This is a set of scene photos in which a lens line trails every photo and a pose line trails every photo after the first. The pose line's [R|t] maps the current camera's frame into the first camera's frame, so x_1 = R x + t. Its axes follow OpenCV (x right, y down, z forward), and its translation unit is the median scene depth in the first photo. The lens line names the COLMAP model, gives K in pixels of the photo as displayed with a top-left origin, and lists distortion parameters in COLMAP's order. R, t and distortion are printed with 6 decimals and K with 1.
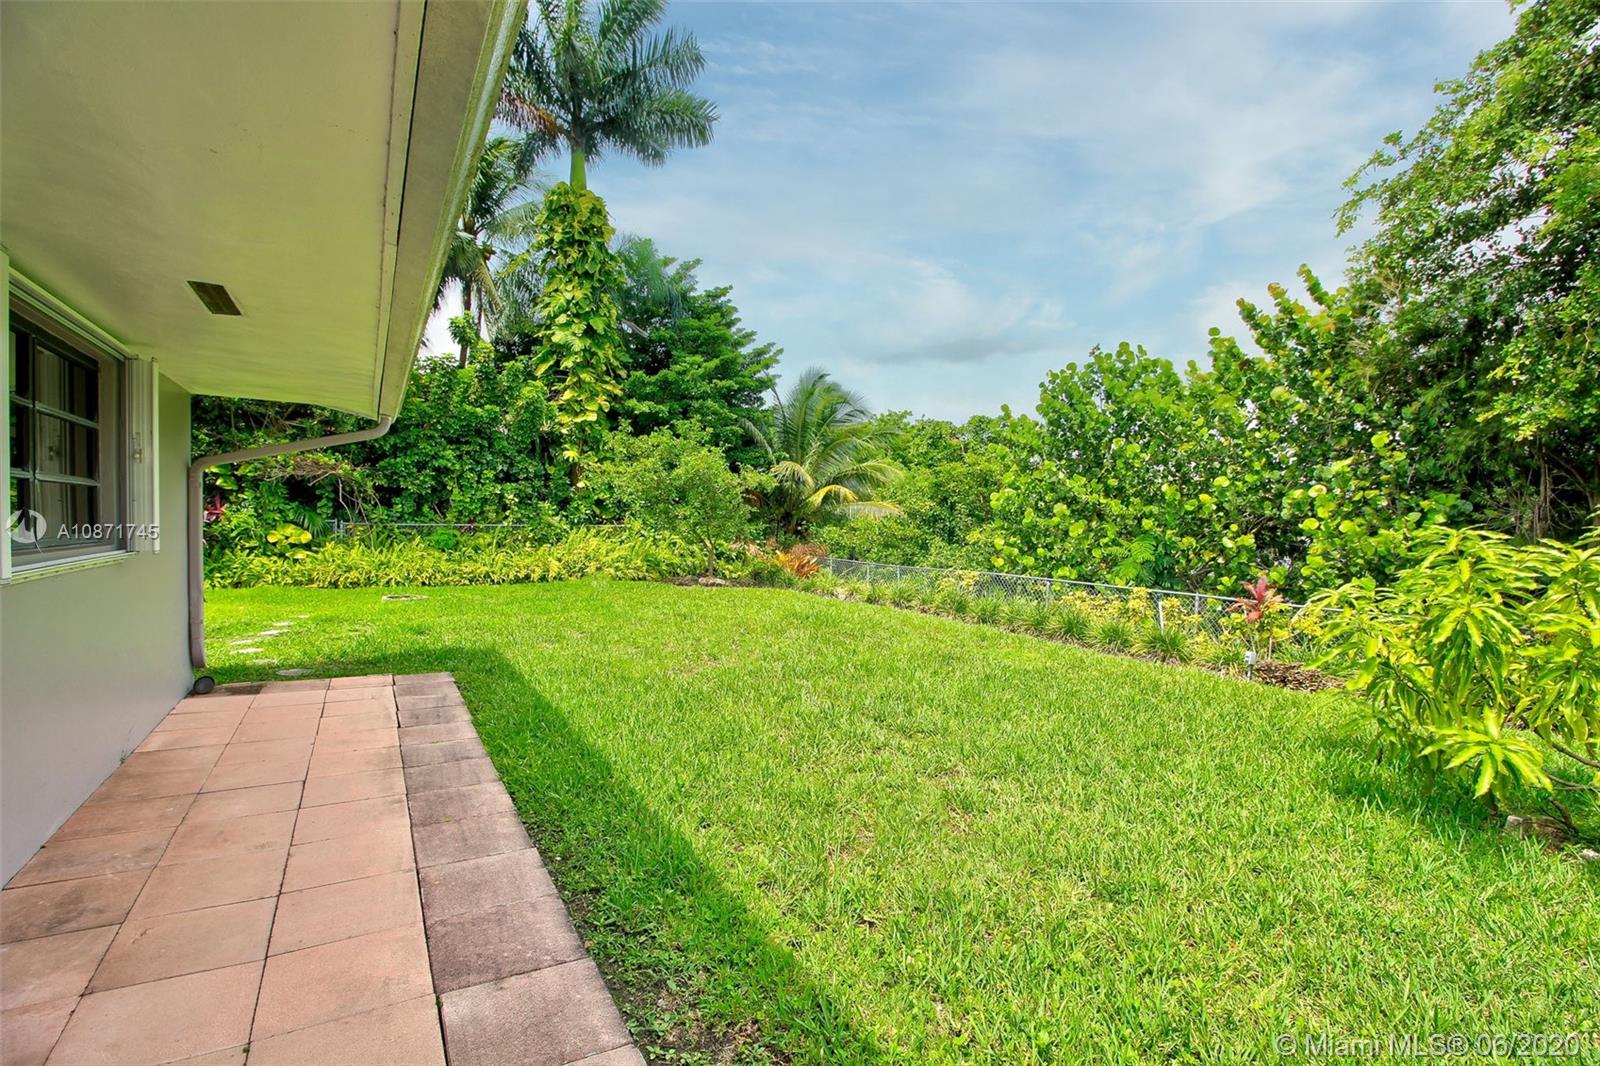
lens RADIAL K [[749.8, 0, 803.5], [0, 749.8, 536.5], [0, 0, 1]] dist [0.000795, -0.014370]
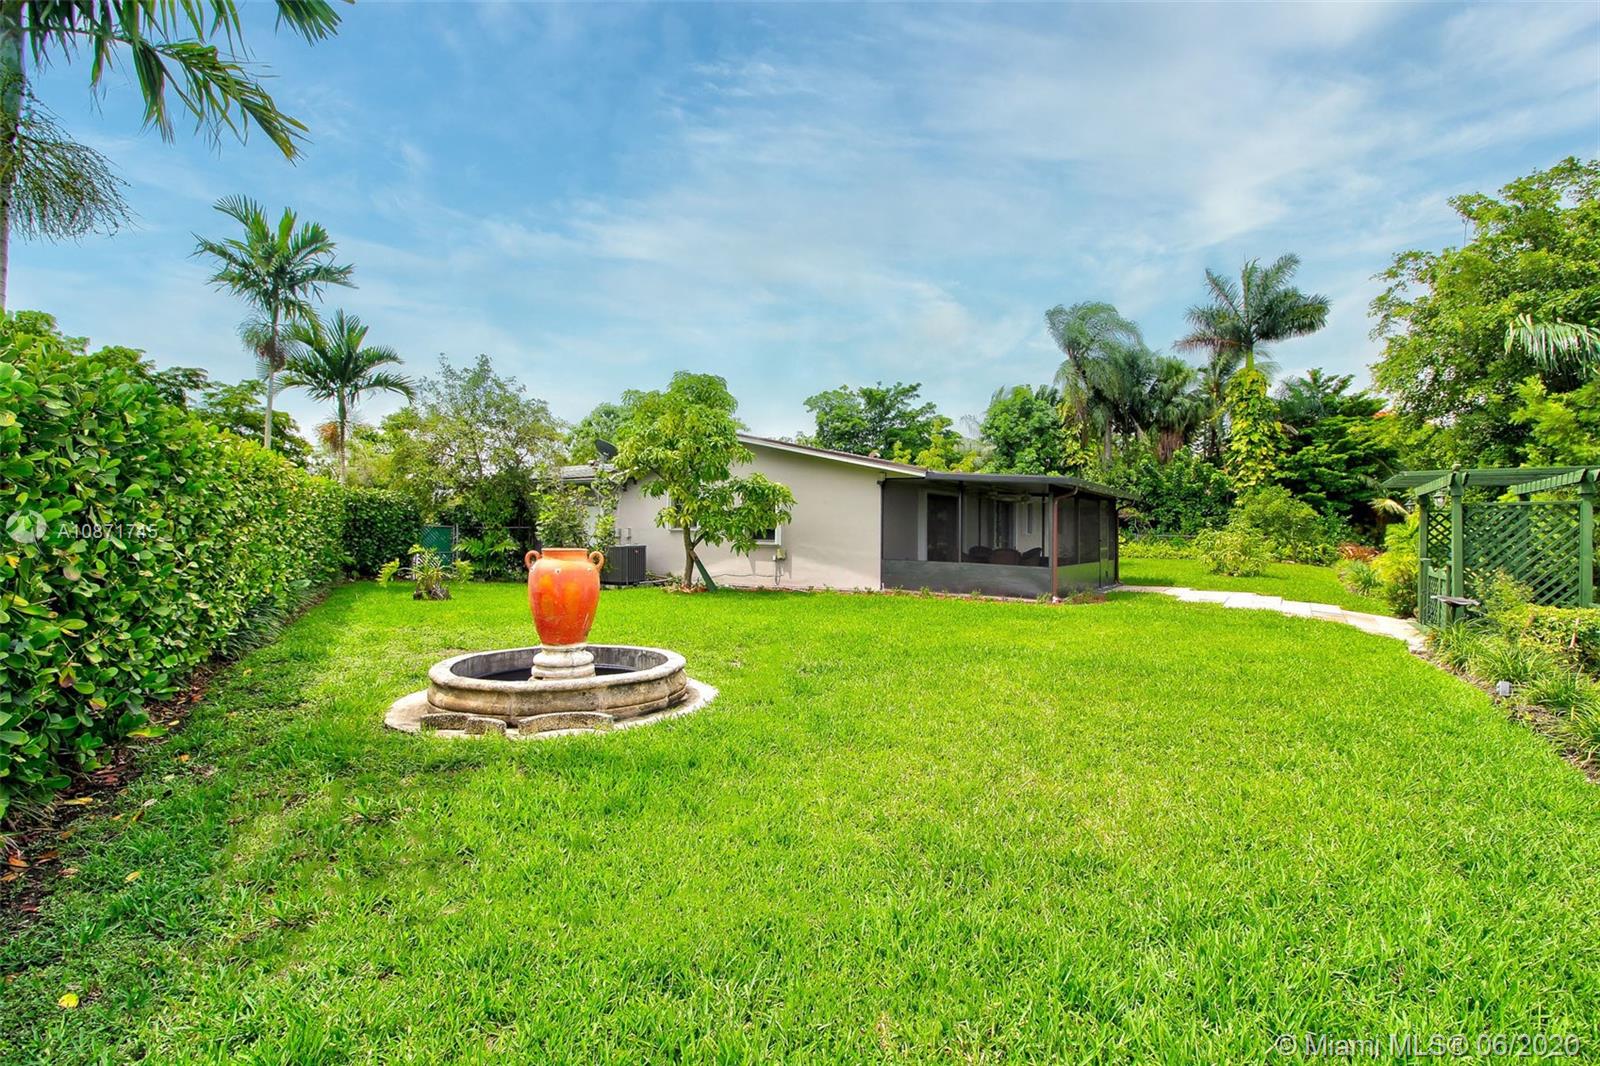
lens RADIAL K [[749.8, 0, 803.5], [0, 749.8, 536.5], [0, 0, 1]] dist [0.000795, -0.014370]
pose [[0.449355, -0.002583, -0.893349, 0.997502], [-0.028725, 0.999437, -0.017338, 0.055621], [0.892891, 0.033452, 0.449028, -1.004094]]
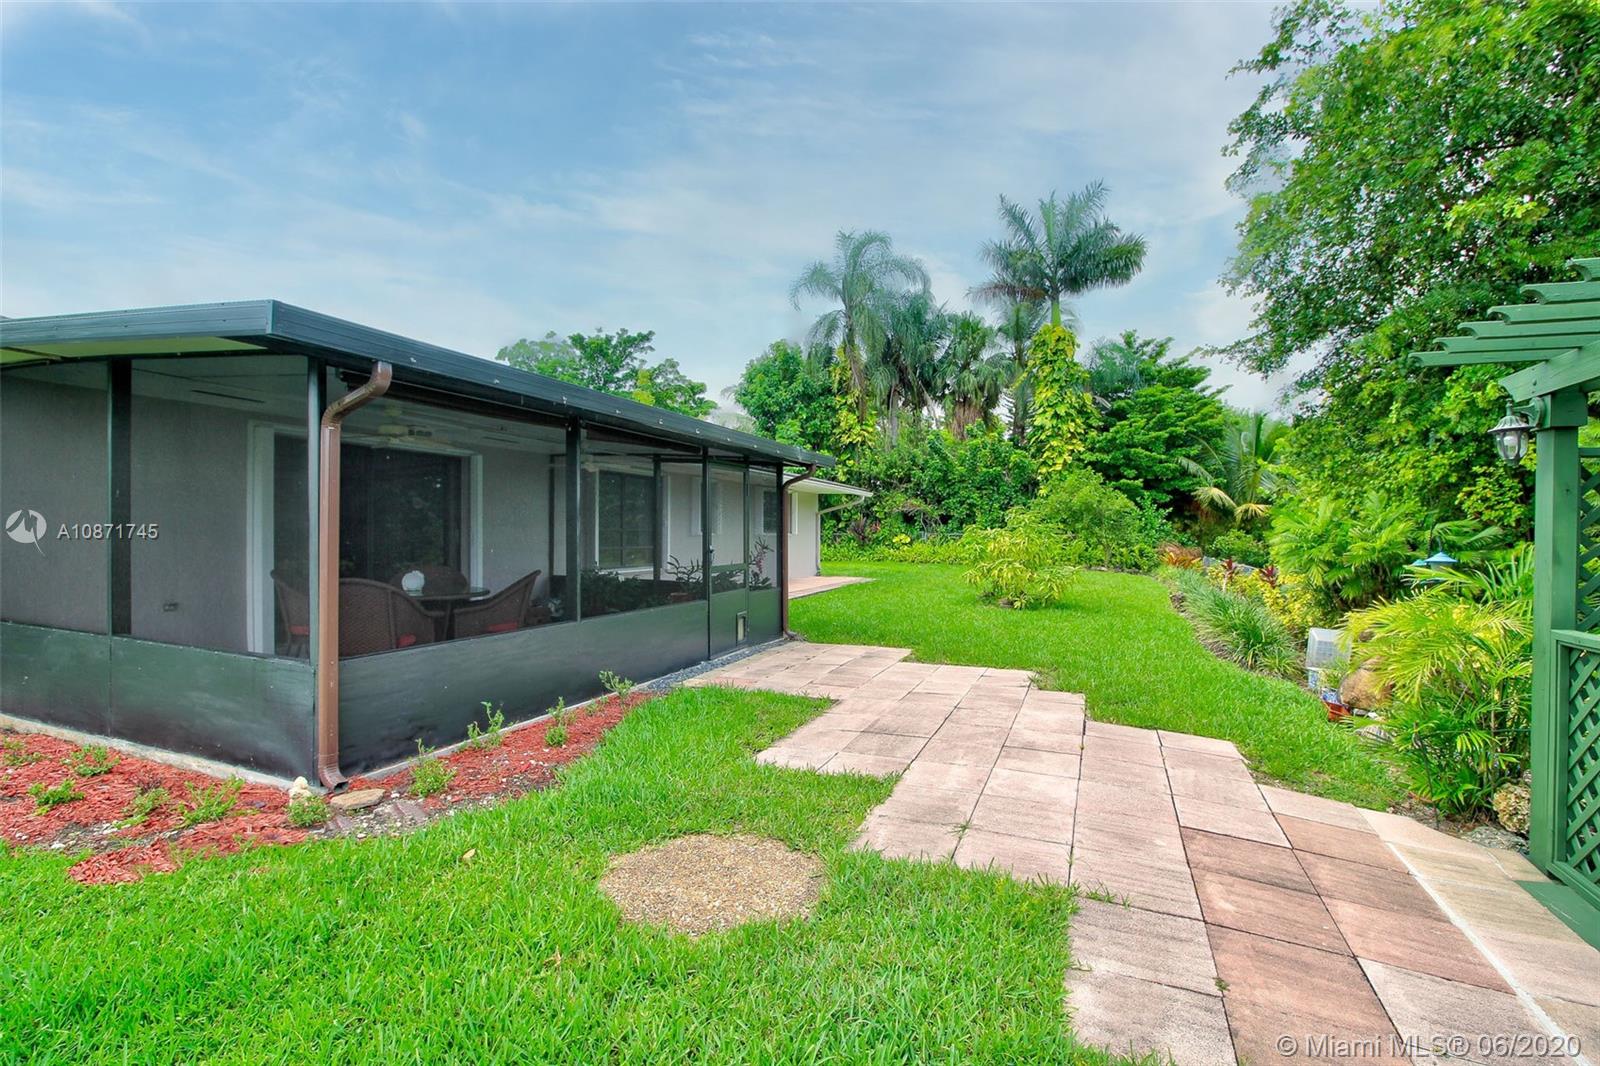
lens RADIAL K [[749.8, 0, 803.5], [0, 749.8, 536.5], [0, 0, 1]] dist [0.000795, -0.014370]
pose [[0.615929, -0.001930, -0.787799, 0.656846], [-0.020633, 0.999614, -0.018581, 0.029538], [0.787531, 0.027700, 0.615652, -0.419454]]
